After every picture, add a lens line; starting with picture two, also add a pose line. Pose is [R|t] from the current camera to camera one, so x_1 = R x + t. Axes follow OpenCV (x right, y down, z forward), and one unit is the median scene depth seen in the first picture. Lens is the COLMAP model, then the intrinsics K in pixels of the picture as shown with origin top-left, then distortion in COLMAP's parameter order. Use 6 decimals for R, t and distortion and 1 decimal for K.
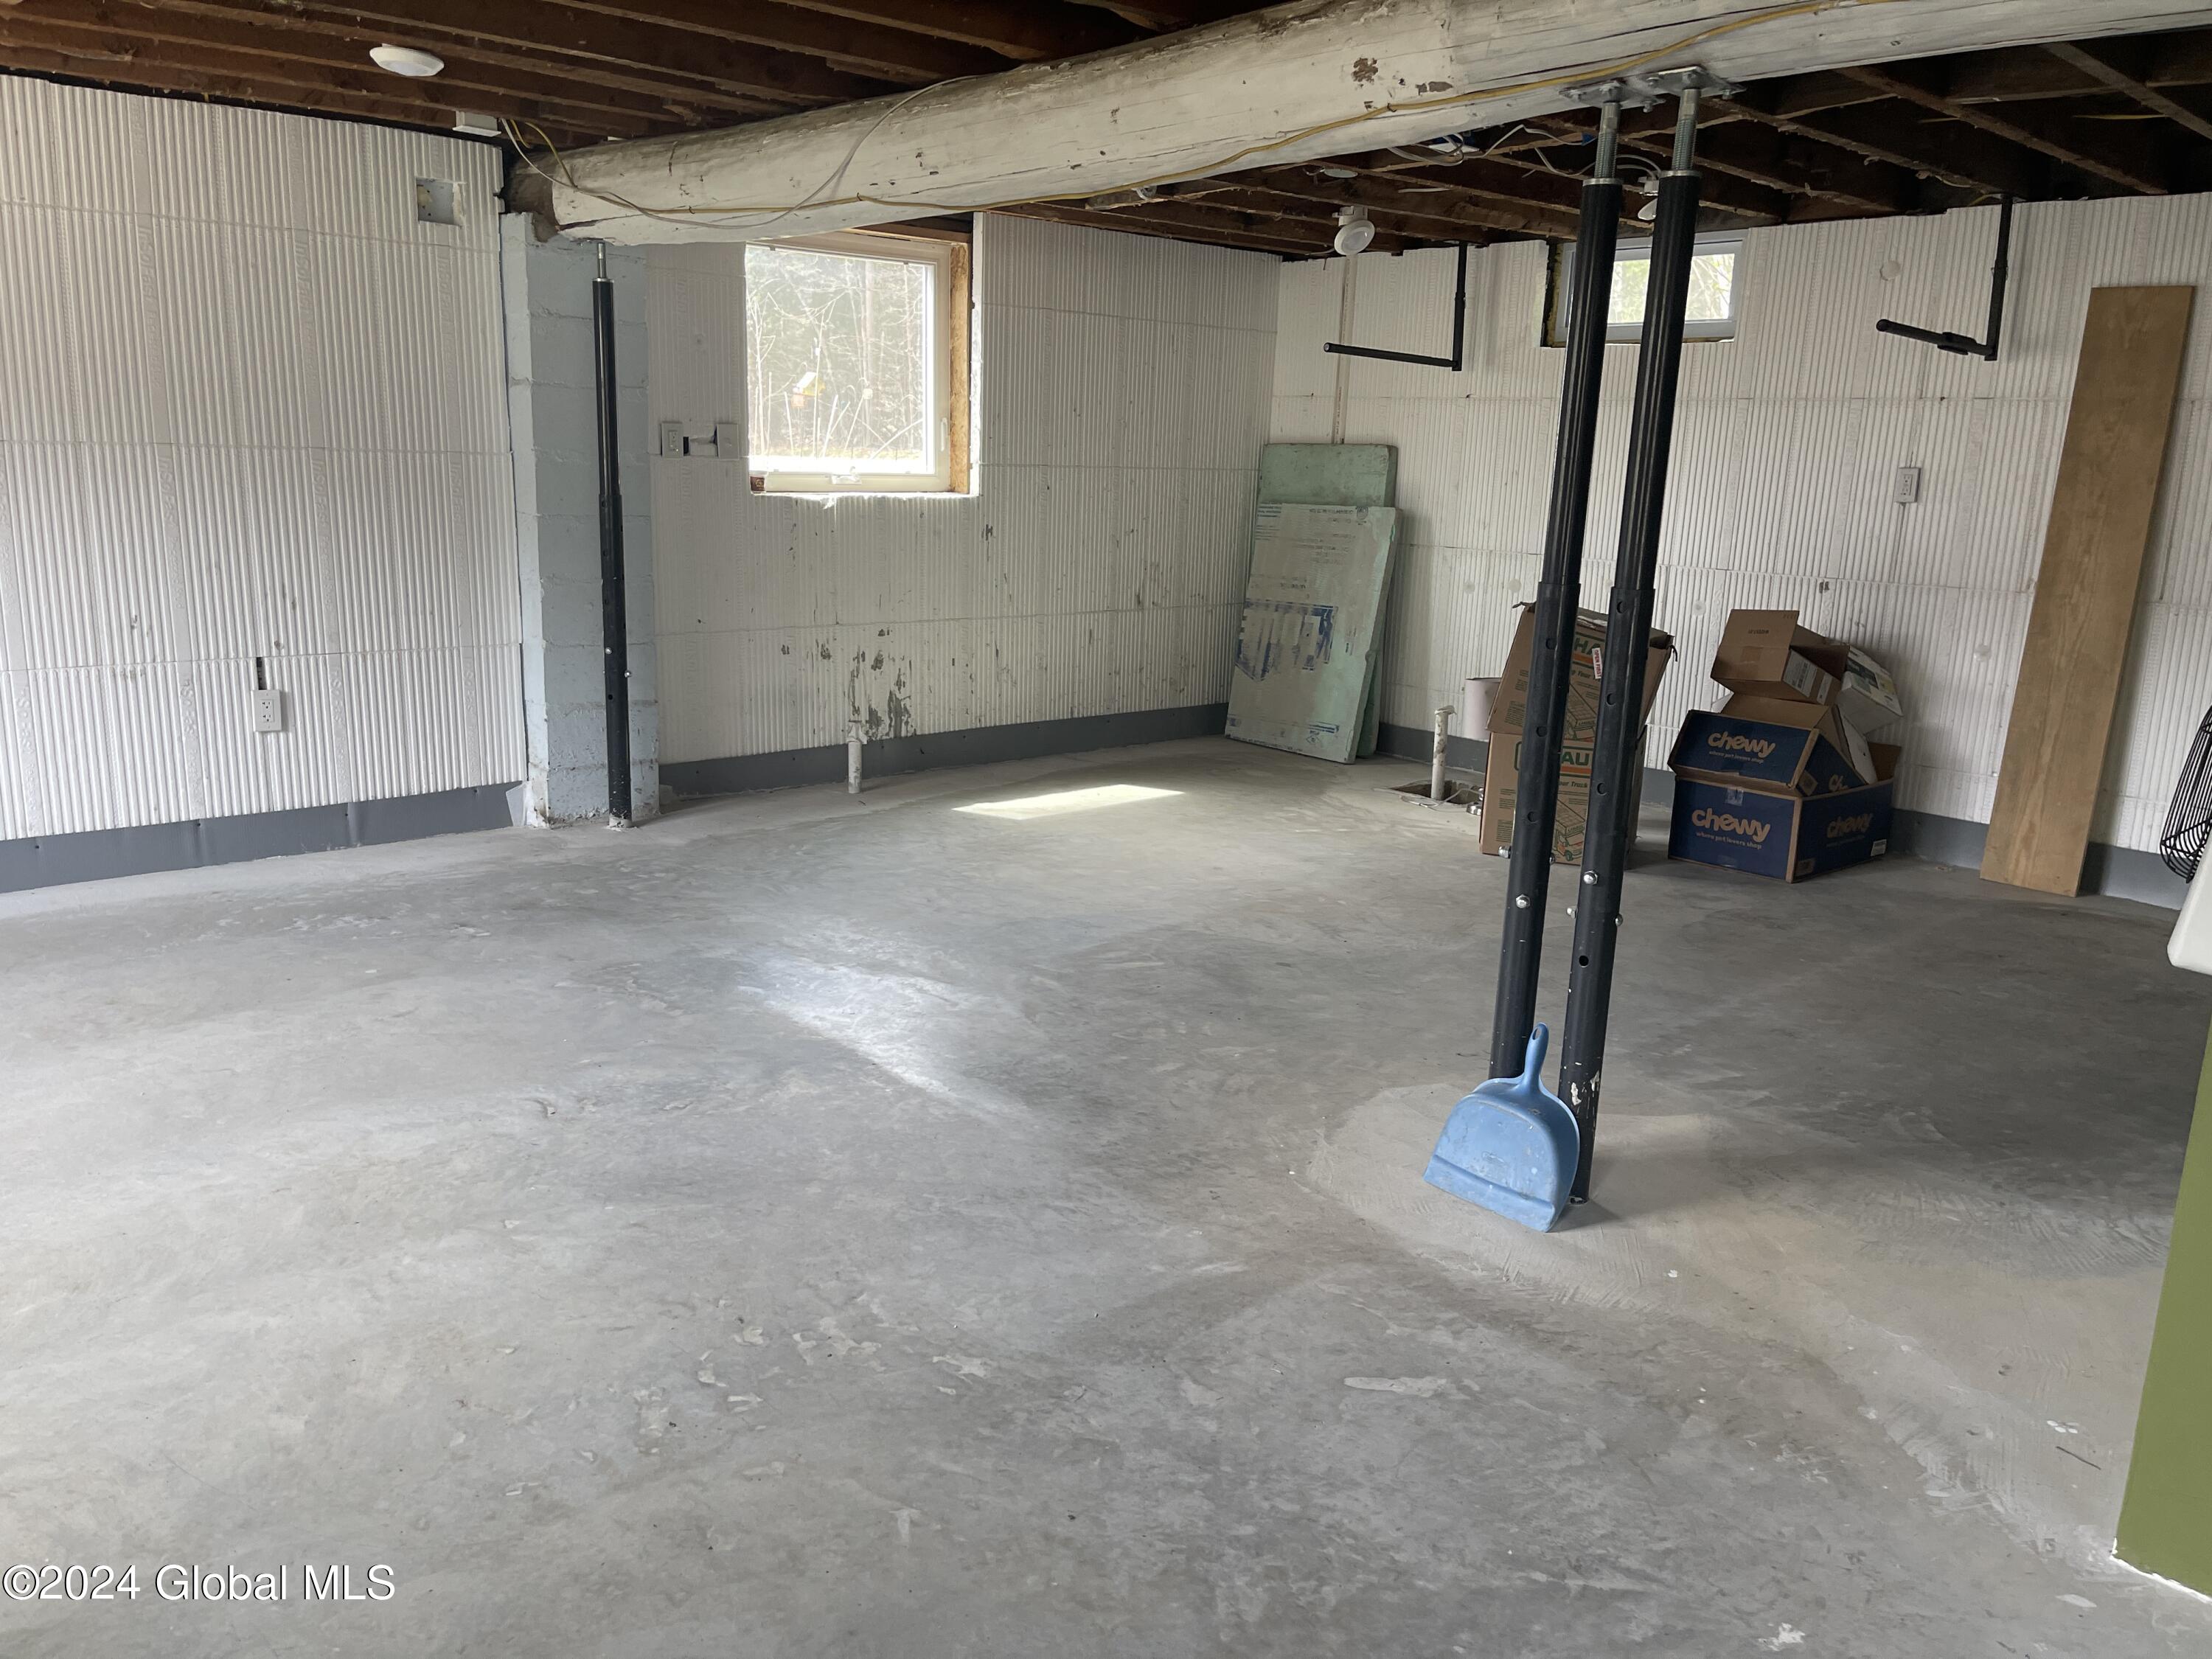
lens RADIAL K [[1667.4, 0, 1088.8], [0, 1667.4, 810.0], [0, 0, 1]] dist [0.079308, -0.104517]
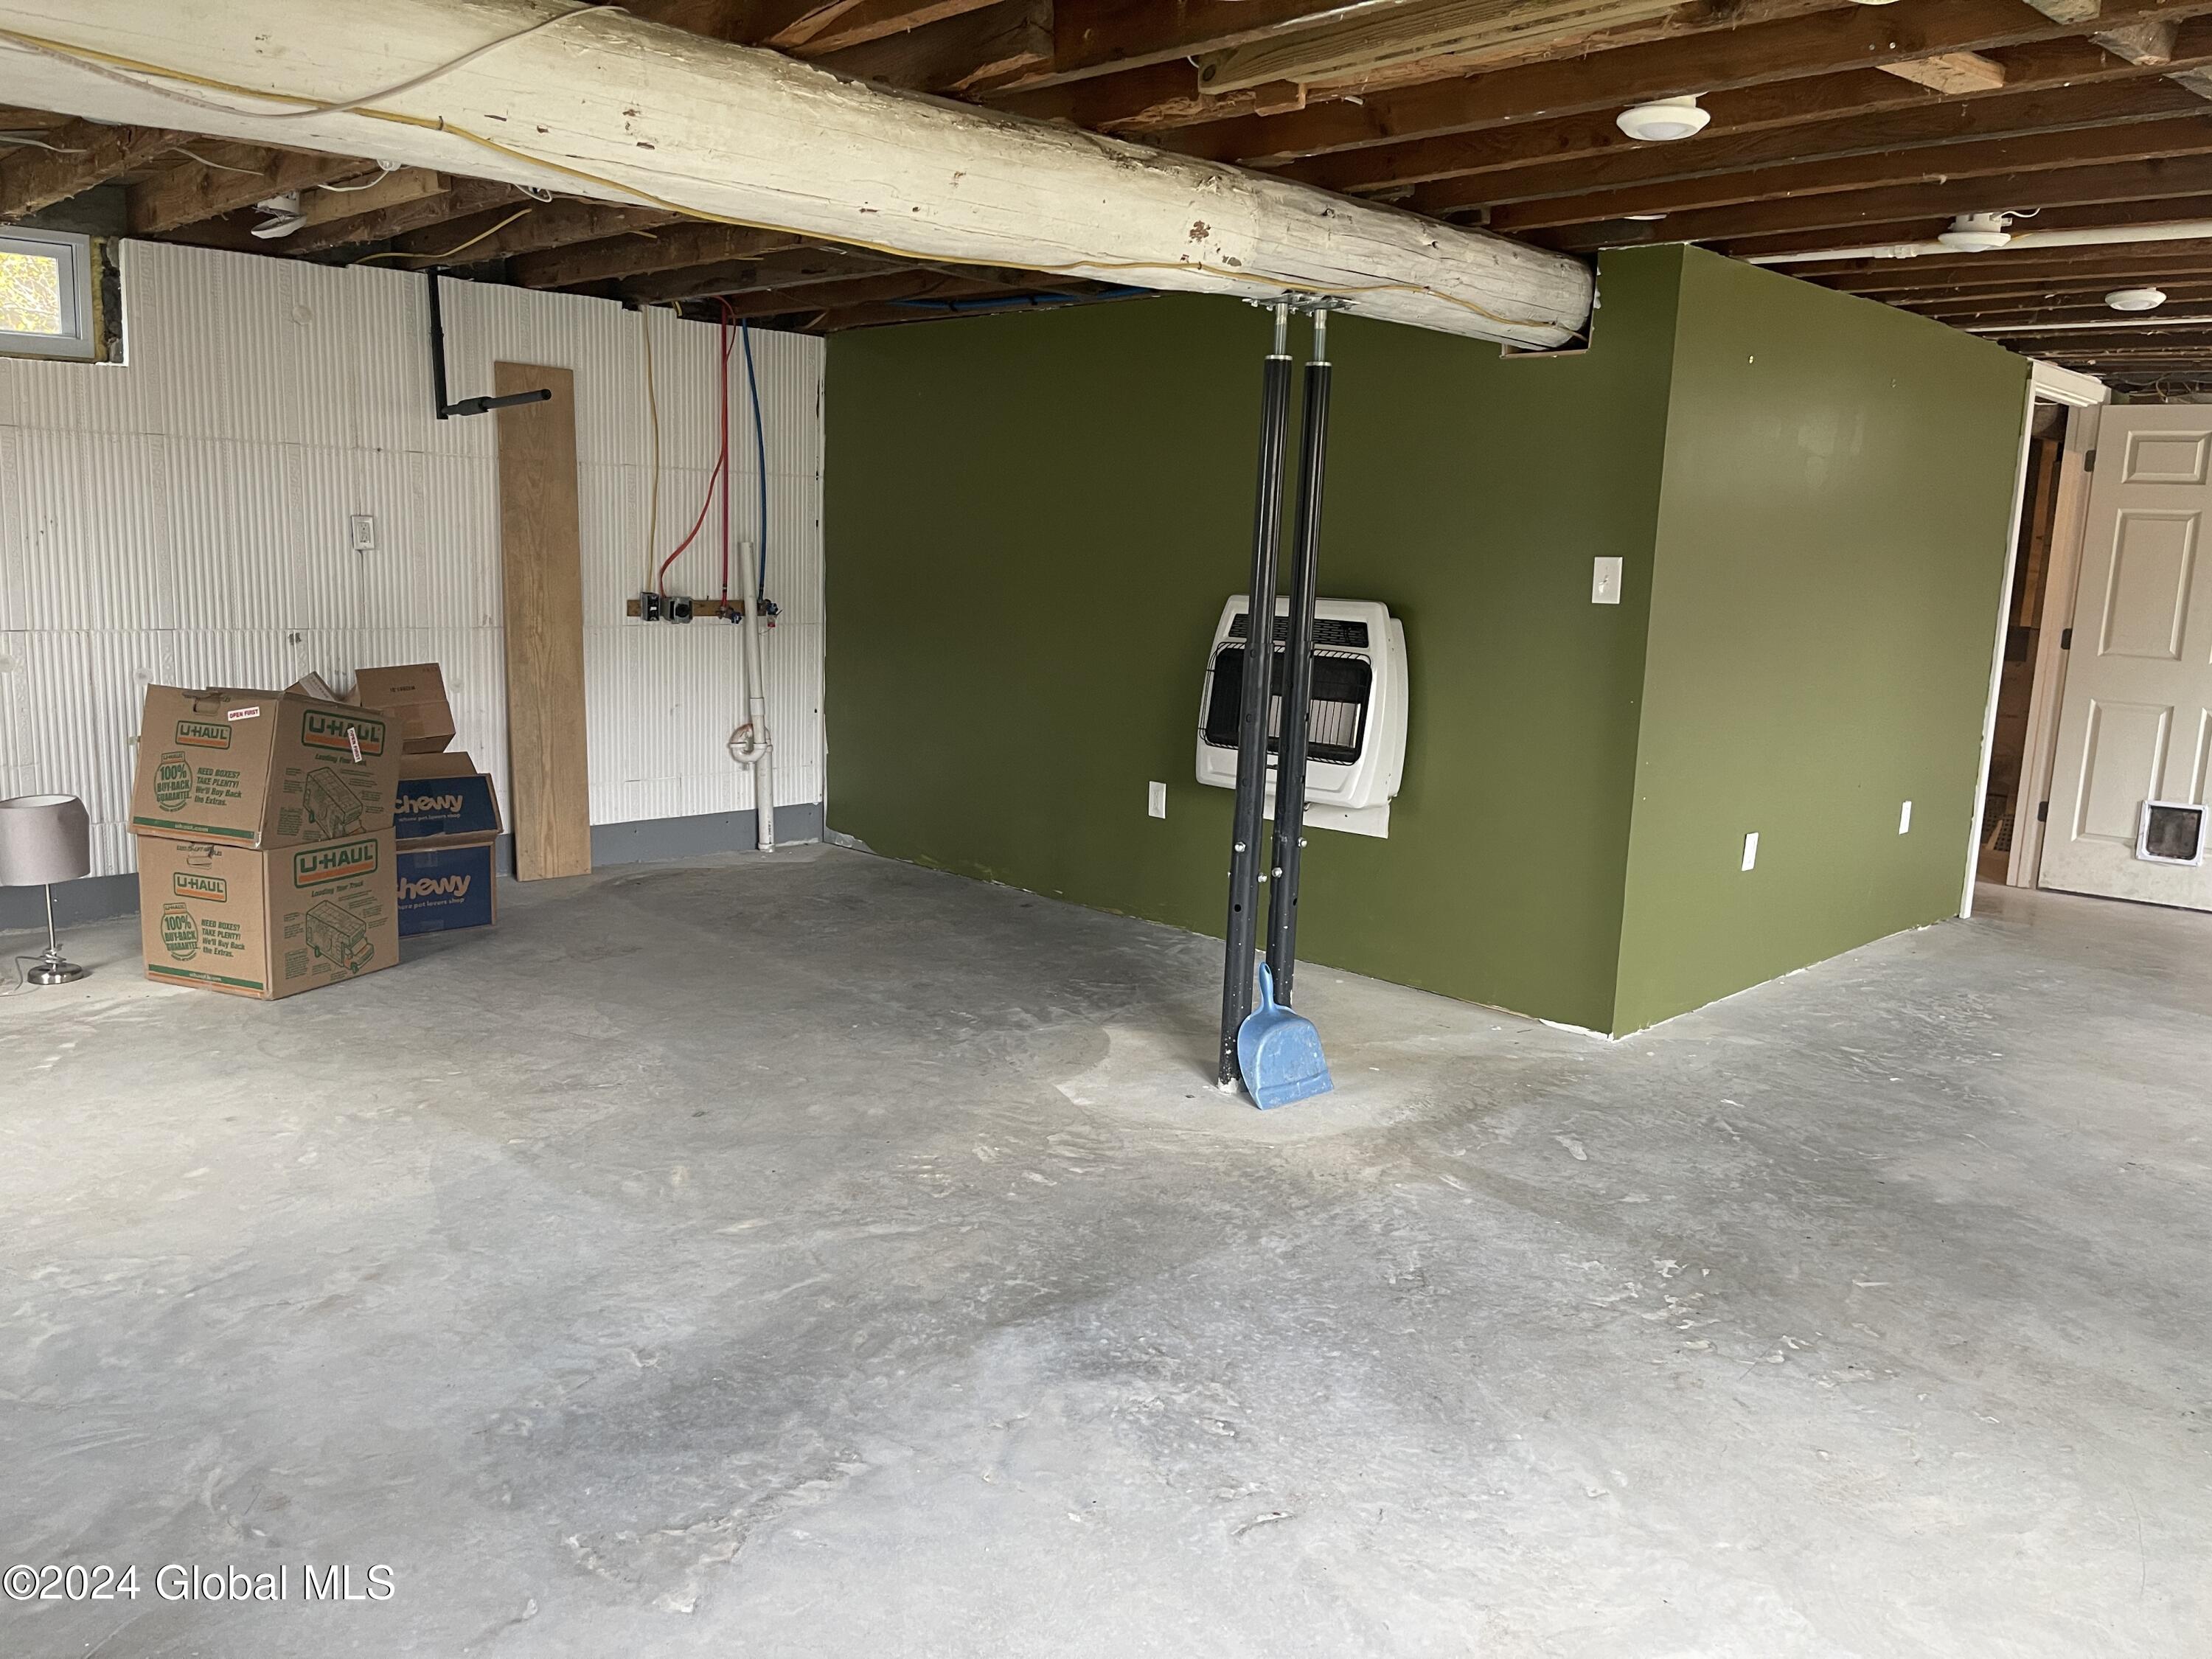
lens RADIAL K [[1730.7, 0, 1038.5], [0, 1730.7, 809.3], [0, 0, 1]] dist [0.058491, -0.045873]
pose [[-0.023879, -0.187938, 0.981891, -0.988441], [0.178517, 0.965583, 0.189158, -0.265433], [-0.983647, 0.179801, 0.010493, 1.042924]]
